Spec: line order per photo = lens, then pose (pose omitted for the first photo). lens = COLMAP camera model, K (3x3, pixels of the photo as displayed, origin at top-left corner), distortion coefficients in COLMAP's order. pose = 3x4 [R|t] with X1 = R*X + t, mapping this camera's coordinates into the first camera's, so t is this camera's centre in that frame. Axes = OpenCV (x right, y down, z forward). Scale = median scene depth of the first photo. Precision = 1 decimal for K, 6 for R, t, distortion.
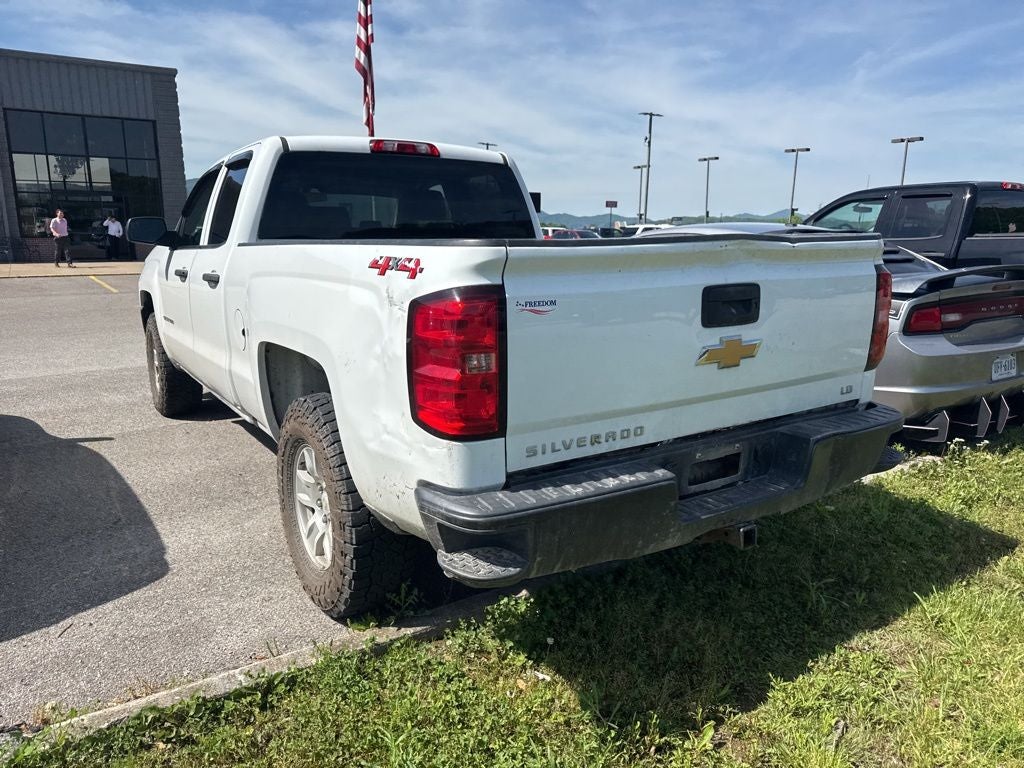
lens RADIAL K [[735.1, 0, 511.6], [0, 735.1, 390.1], [0, 0, 1]] dist [0.008319, -0.011183]
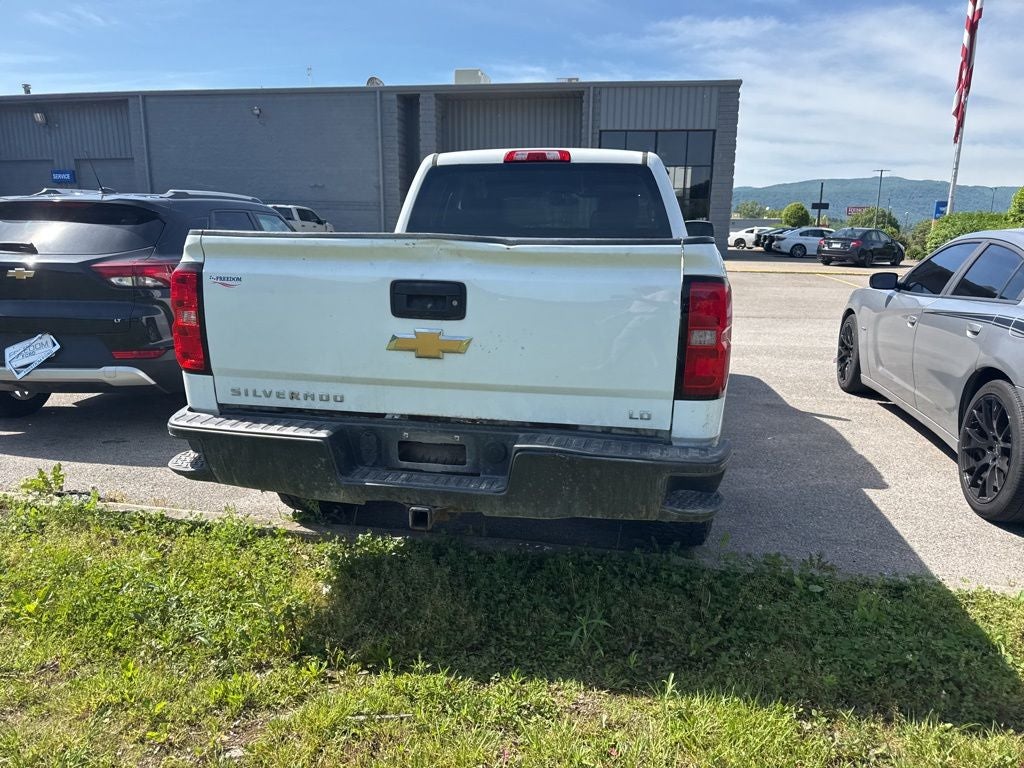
lens RADIAL K [[728.3, 0, 509.9], [0, 728.3, 386.5], [0, 0, 1]] dist [0.025655, -0.031662]
pose [[0.717698, 0.156543, -0.678530, 1.024633], [-0.160107, 0.985395, 0.057990, -0.065239], [0.677698, 0.067018, 0.732280, 0.290038]]
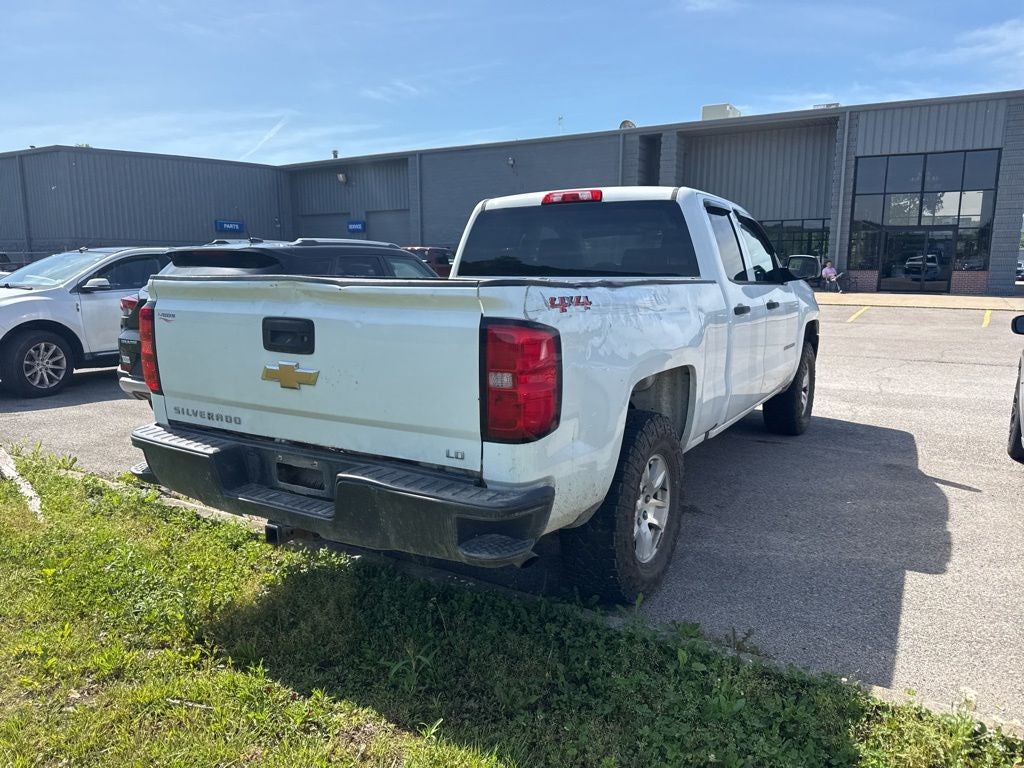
lens RADIAL K [[728.3, 0, 509.9], [0, 728.3, 386.5], [0, 0, 1]] dist [0.025655, -0.031662]
pose [[0.430284, 0.148340, -0.890422, 1.379091], [-0.189354, 0.979292, 0.071643, -0.170766], [0.882610, 0.137778, 0.449462, 0.731046]]
